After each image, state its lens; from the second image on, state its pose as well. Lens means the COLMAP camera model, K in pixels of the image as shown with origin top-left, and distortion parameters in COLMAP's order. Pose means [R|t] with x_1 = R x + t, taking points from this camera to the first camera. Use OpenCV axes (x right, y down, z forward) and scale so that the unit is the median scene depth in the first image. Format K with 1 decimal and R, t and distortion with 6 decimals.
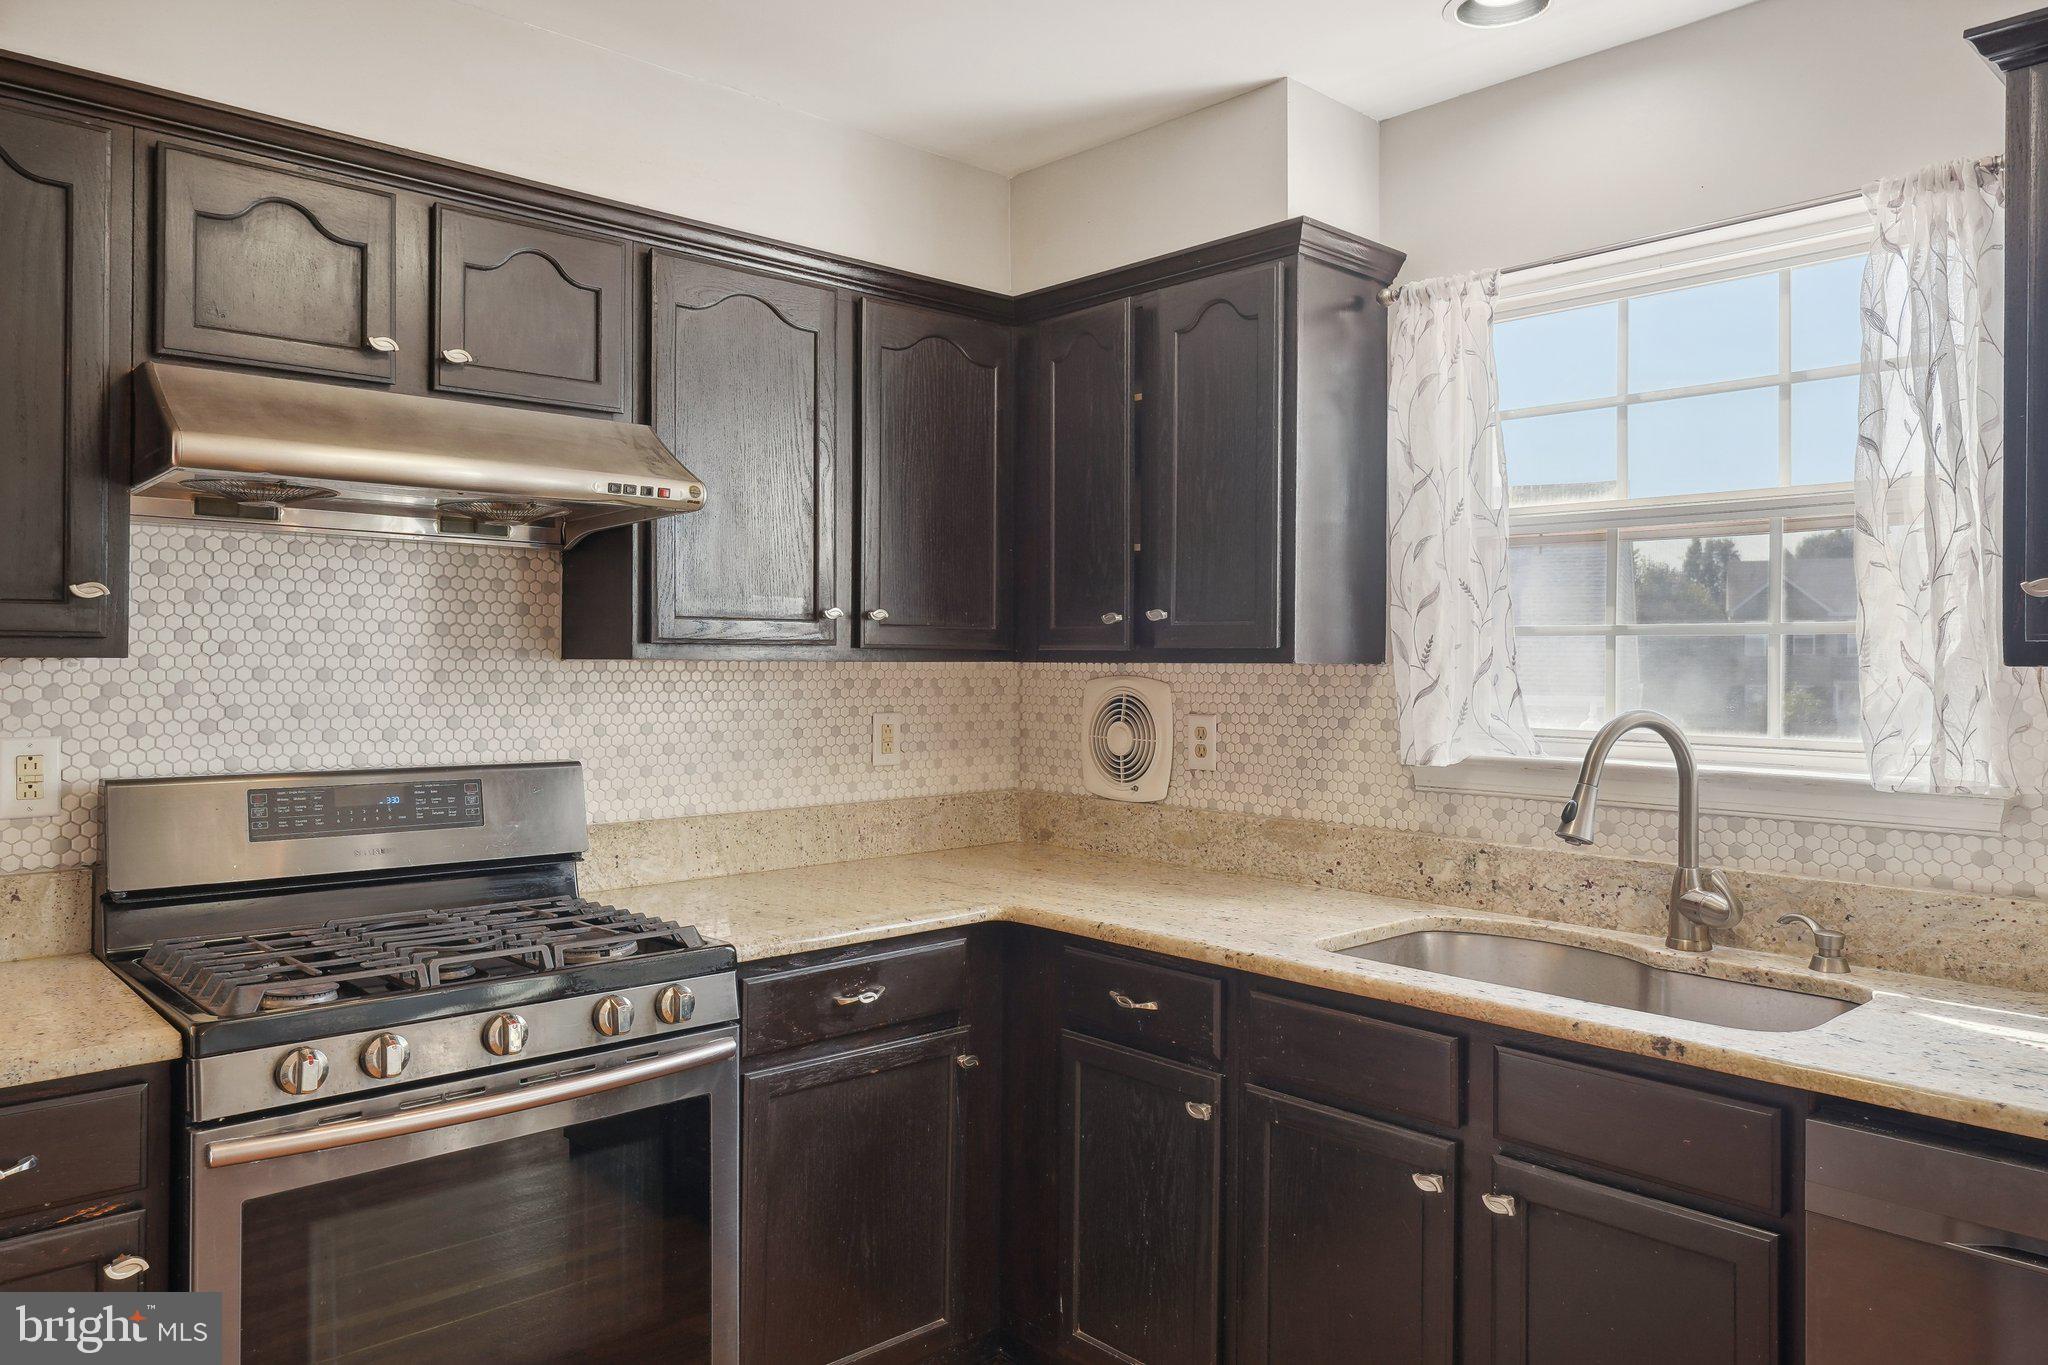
lens RADIAL K [[1379.5, 0, 1016.8], [0, 1379.5, 658.2], [0, 0, 1]] dist [-0.006193, 0.001197]
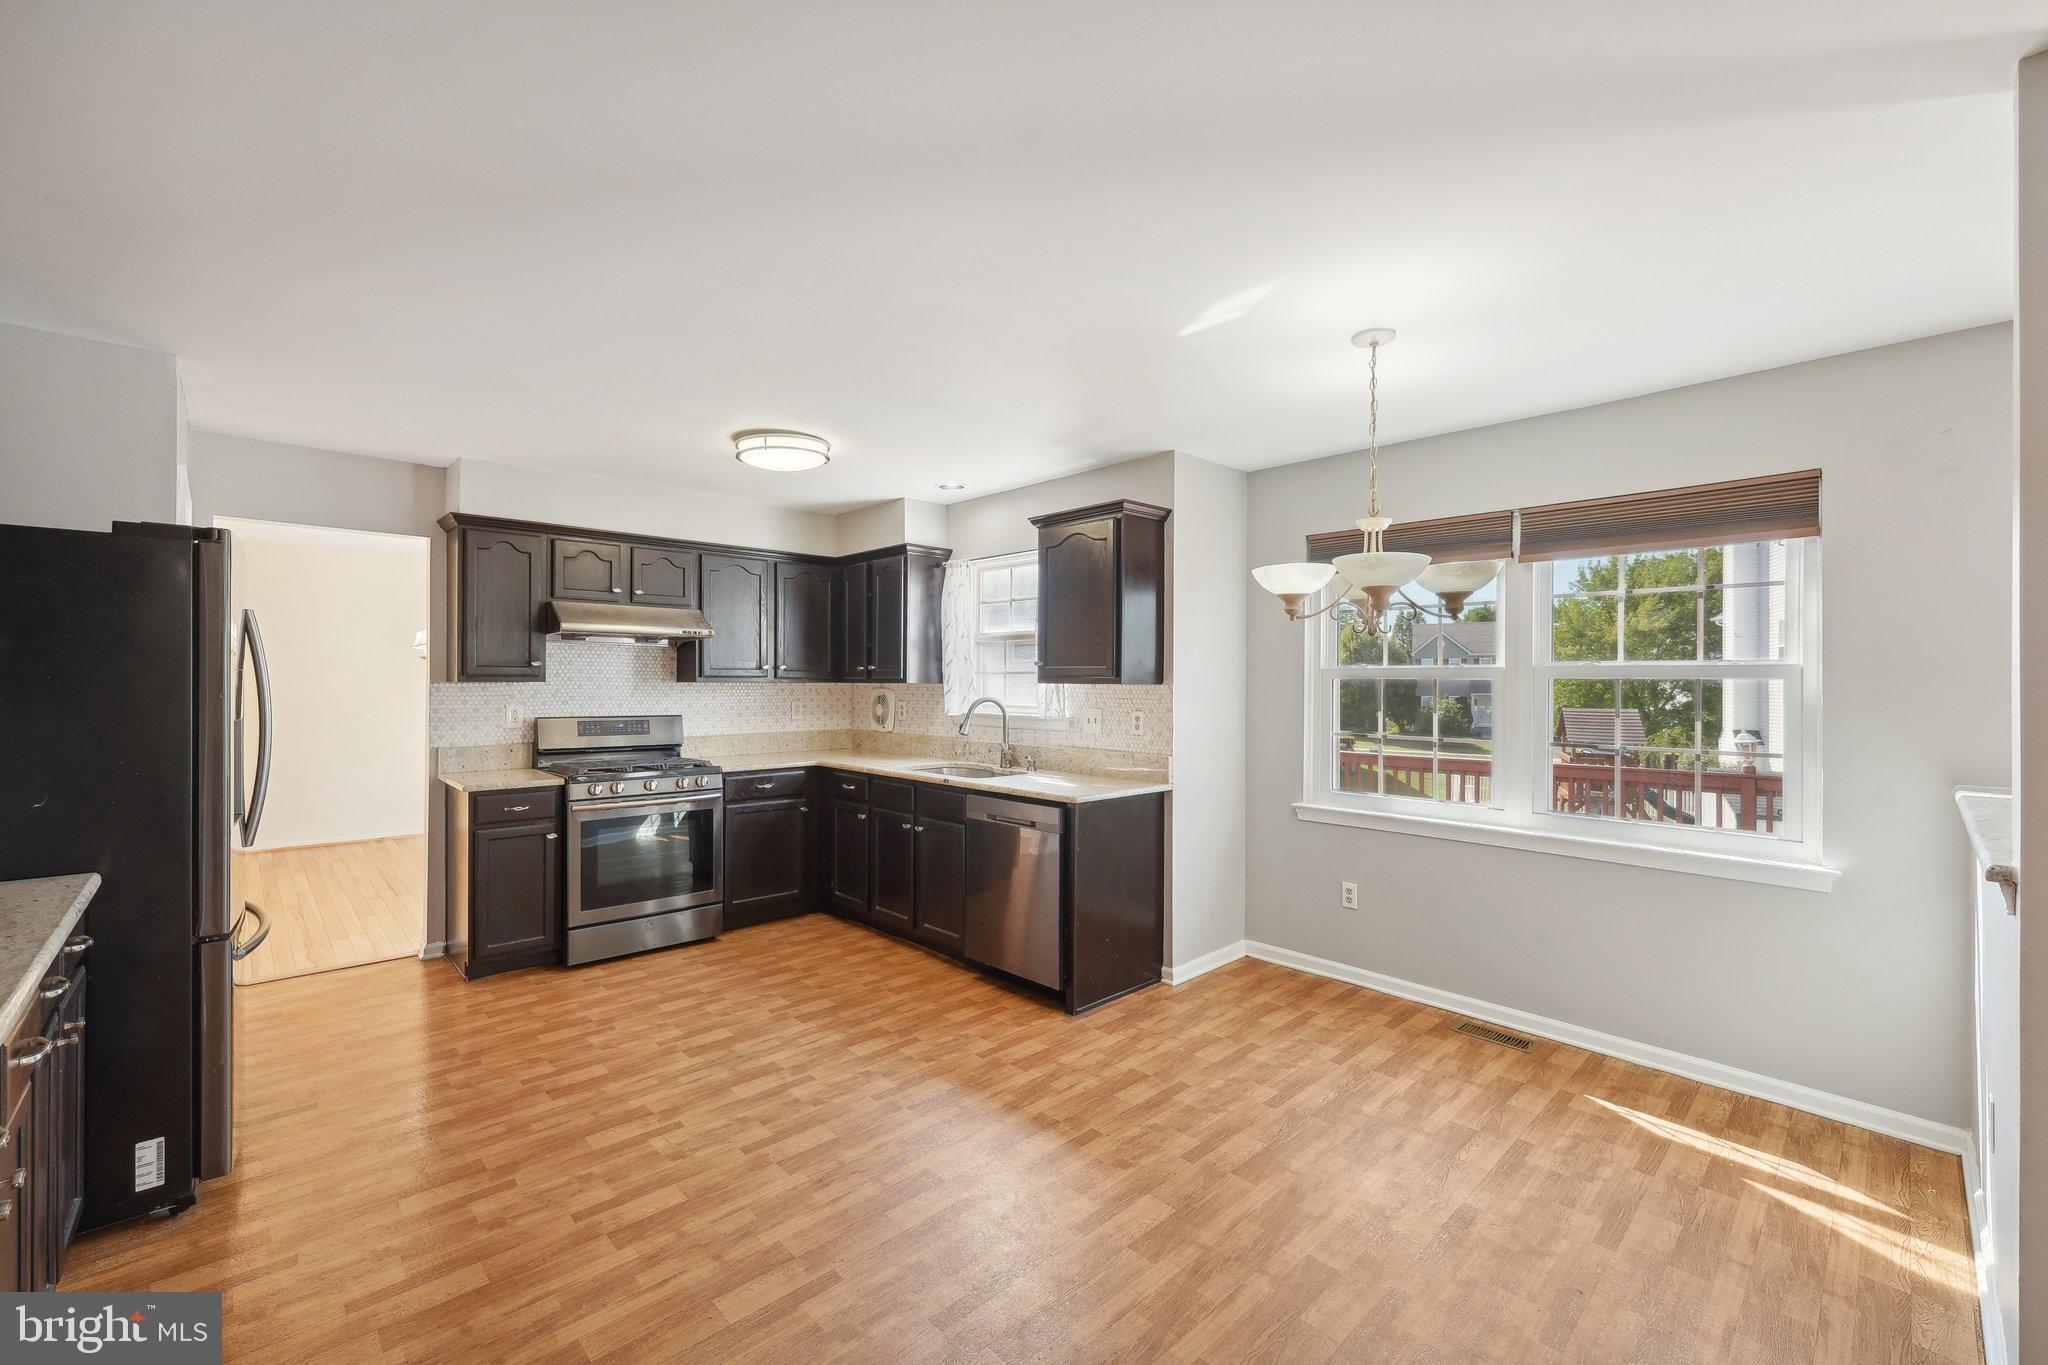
lens RADIAL K [[849.5, 0, 1014.8], [0, 849.5, 683.5], [0, 0, 1]] dist [-0.001309, 0.000242]
pose [[0.999996, -0.001440, -0.002565, 0.462093], [0.001447, 0.999995, 0.002668, -0.000068], [0.002561, -0.002672, 0.999993, -0.960166]]
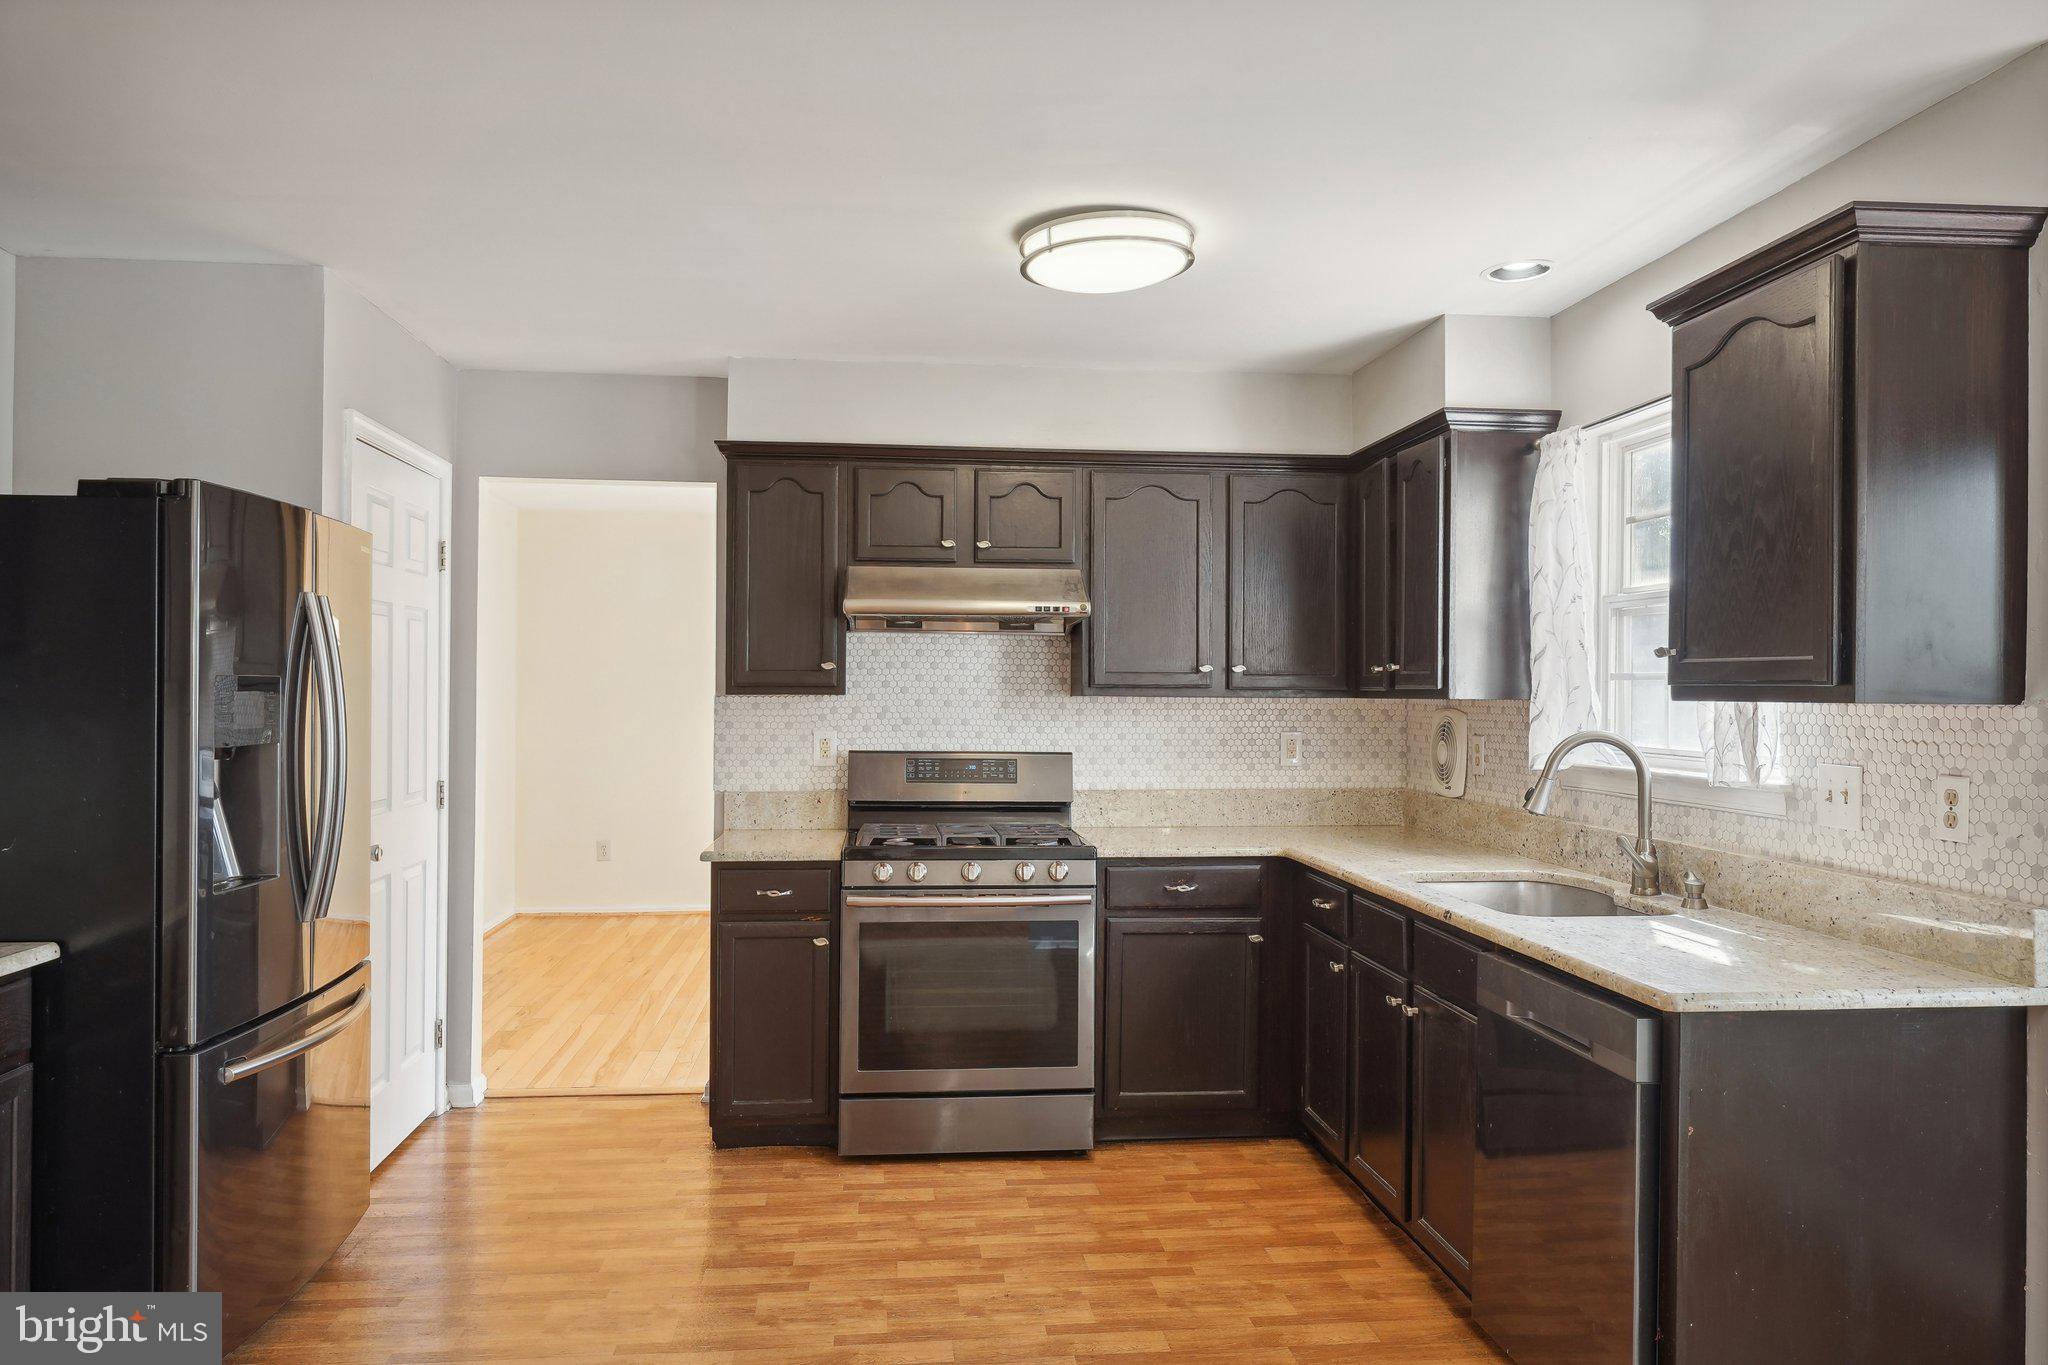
lens RADIAL K [[1379.5, 0, 1003.1], [0, 1379.5, 683.6], [0, 0, 1]] dist [-0.006193, 0.001197]
pose [[0.792422, -0.004698, -0.609955, 0.752368], [-0.001173, 0.999957, -0.009226, 0.001543], [0.609972, 0.008027, 0.792383, -0.513425]]
